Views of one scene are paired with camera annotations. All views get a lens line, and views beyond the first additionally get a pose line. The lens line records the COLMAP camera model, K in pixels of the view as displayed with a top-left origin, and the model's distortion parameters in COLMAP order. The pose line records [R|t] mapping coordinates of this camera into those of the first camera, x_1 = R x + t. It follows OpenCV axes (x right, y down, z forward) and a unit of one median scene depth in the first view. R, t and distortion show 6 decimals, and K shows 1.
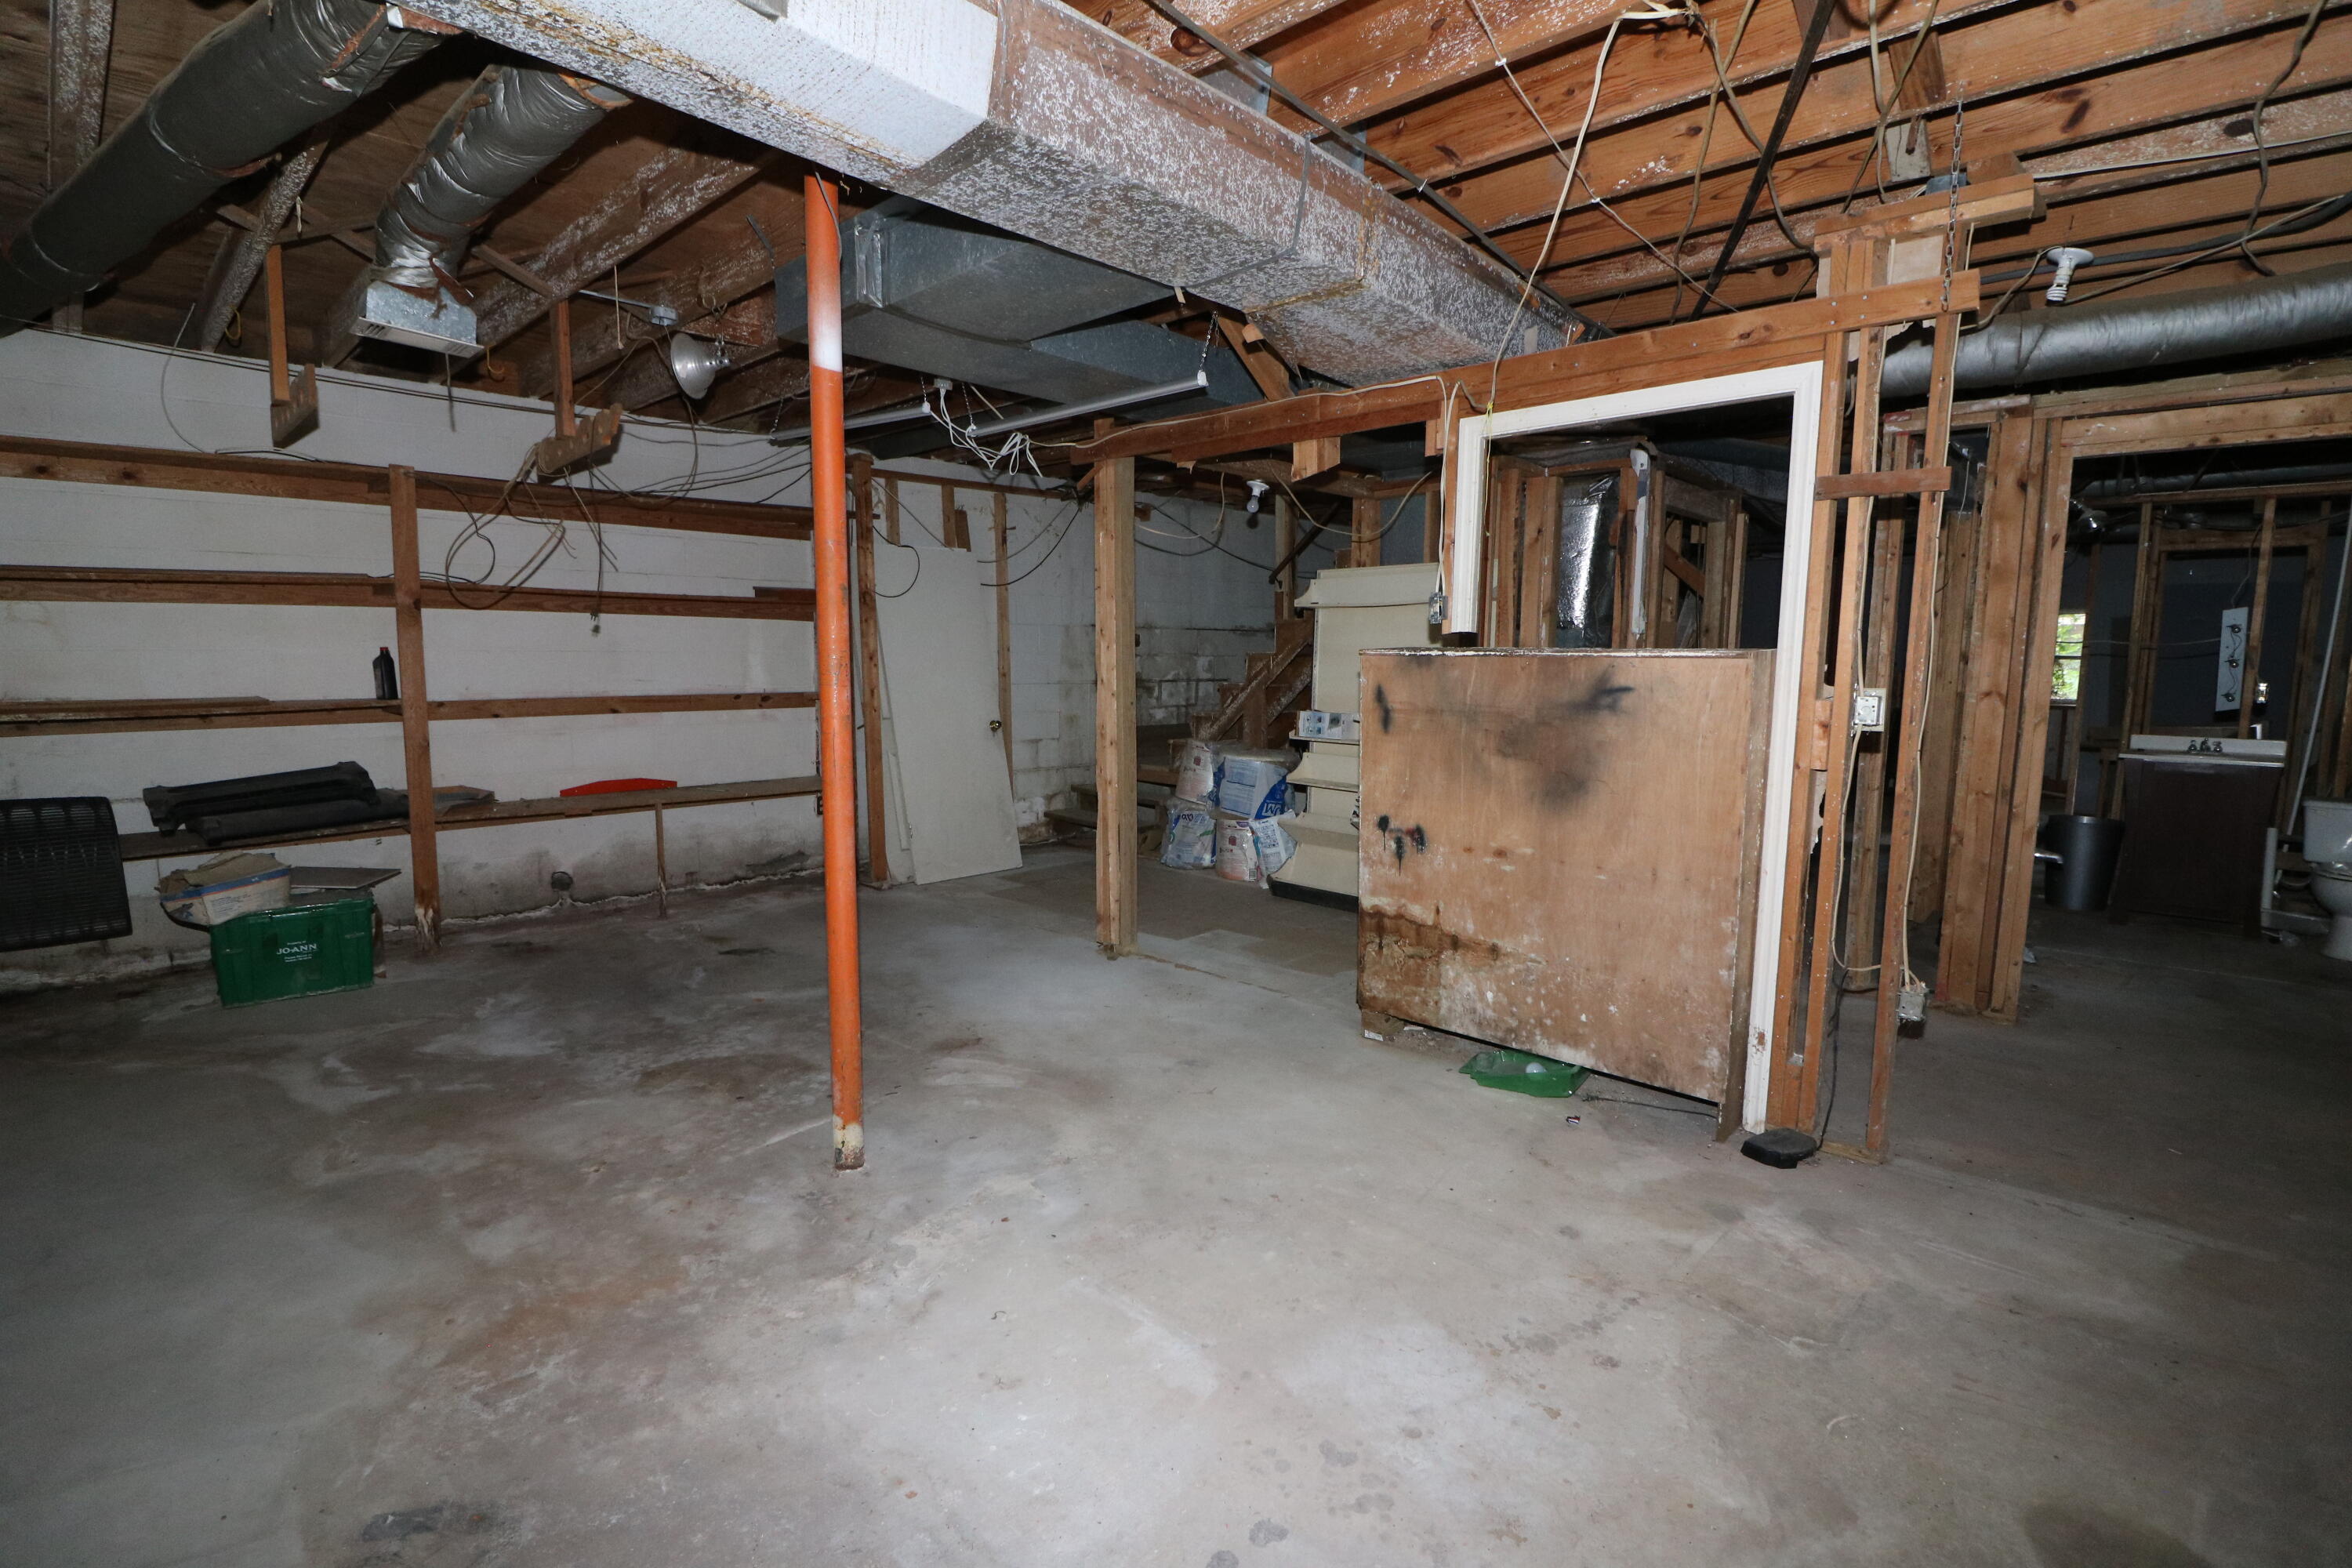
lens RADIAL K [[1090.7, 0, 1180.5], [0, 1090.7, 787.8], [0, 0, 1]] dist [-0.007422, -0.007150]
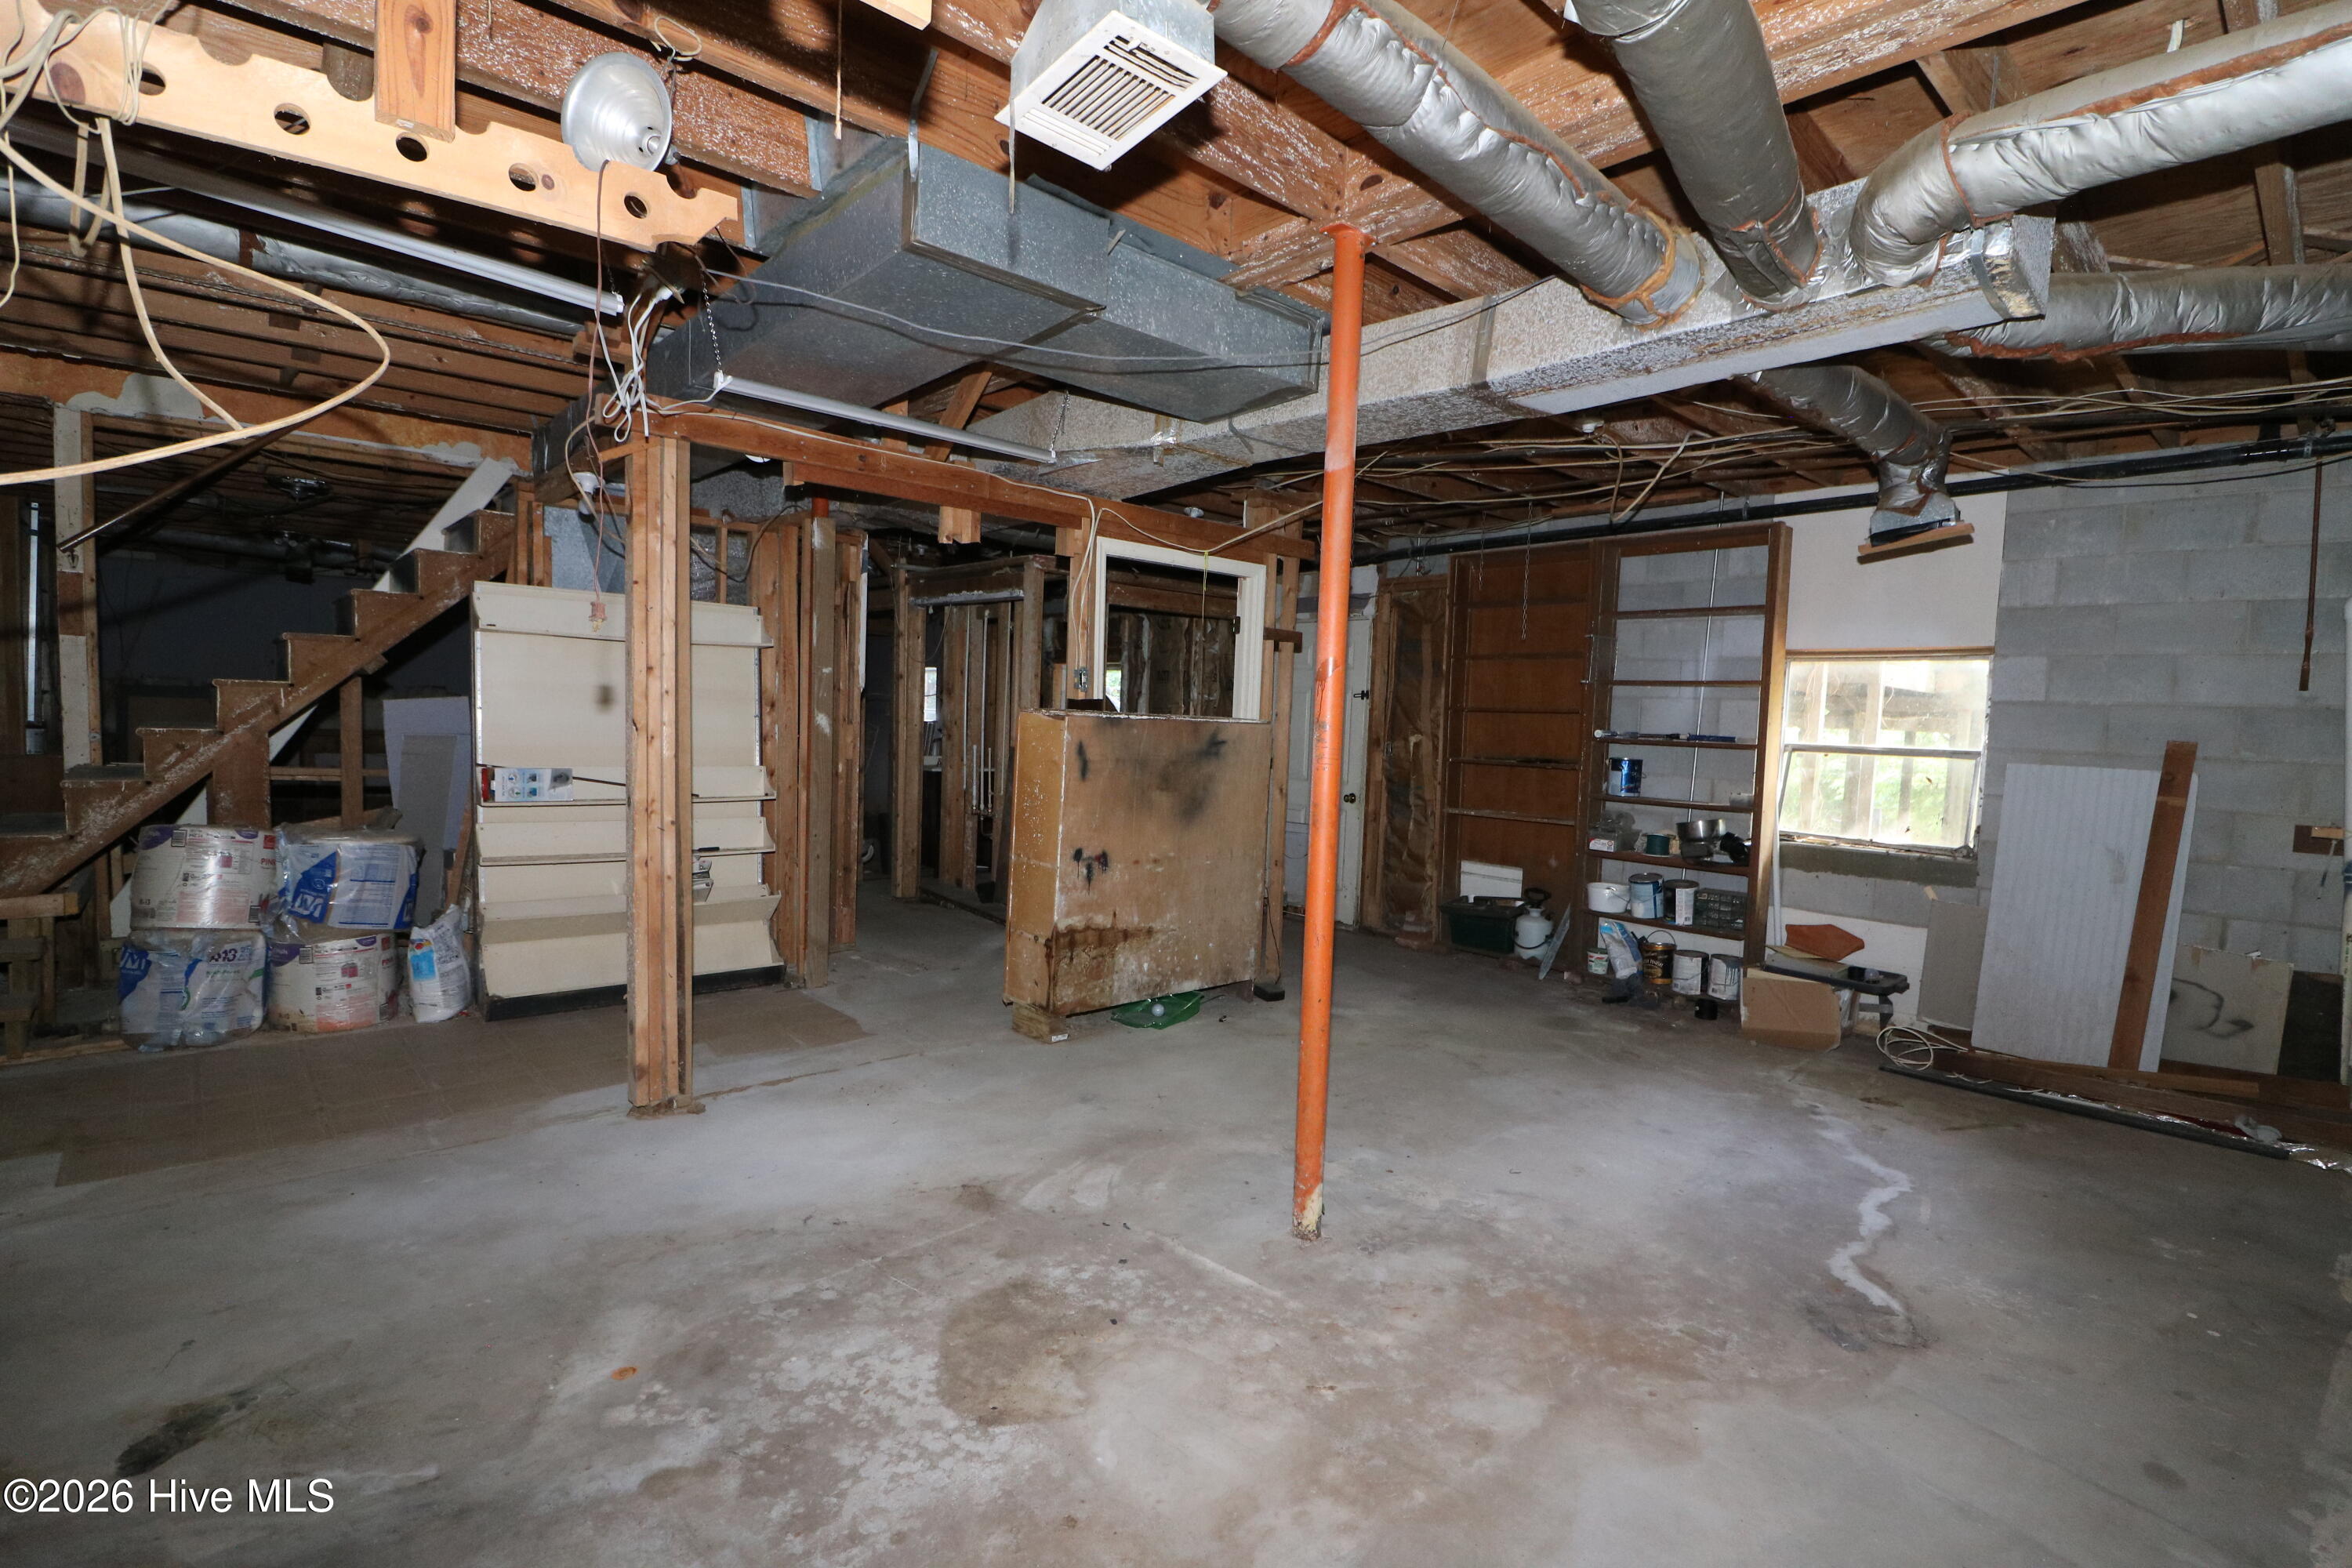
lens RADIAL K [[1090.7, 0, 1193.5], [0, 1090.7, 788.5], [0, 0, 1]] dist [-0.007422, -0.007150]
pose [[0.065397, -0.067919, 0.995545, -1.036199], [0.082163, 0.994660, 0.062462, -0.109250], [-0.994471, 0.077712, 0.070629, 0.805722]]
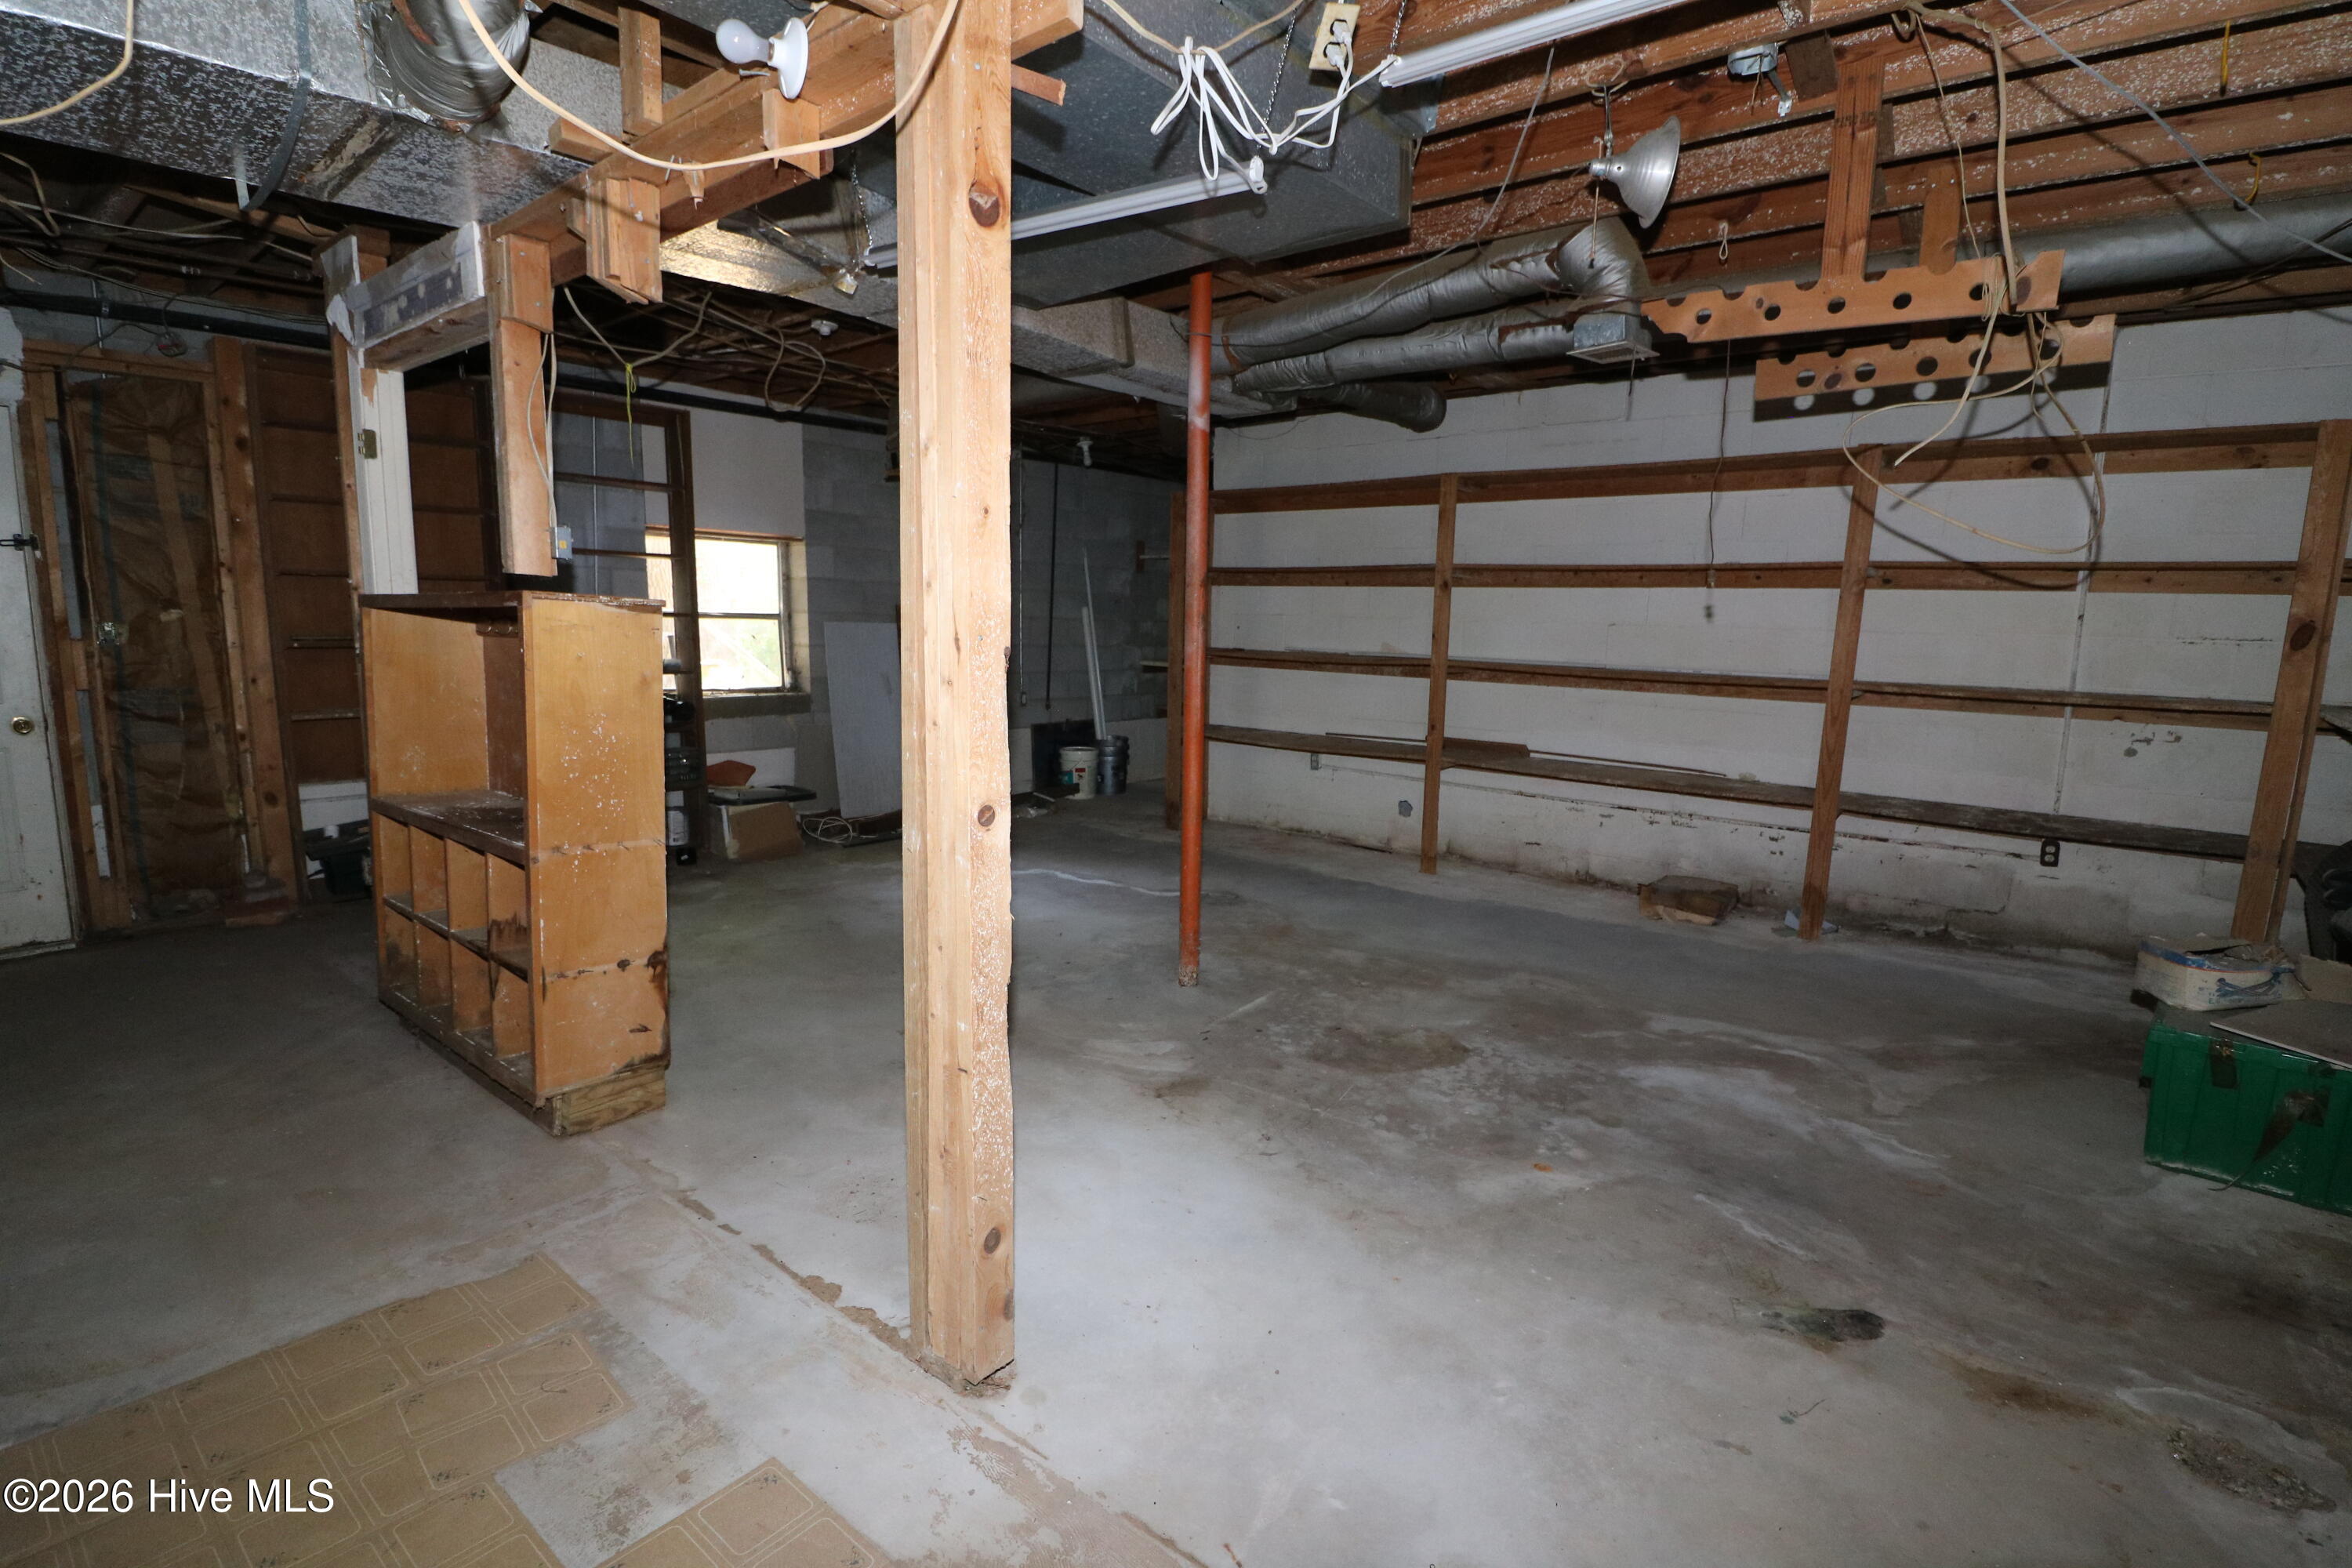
lens RADIAL K [[1091.6, 0, 1188.2], [0, 1091.6, 780.2], [0, 0, 1]] dist [-0.010540, -0.006025]
pose [[-0.996192, -0.015640, -0.085773, -0.143434], [-0.037382, 0.965385, 0.258136, -0.222409], [0.078766, 0.260359, -0.962294, 1.850564]]
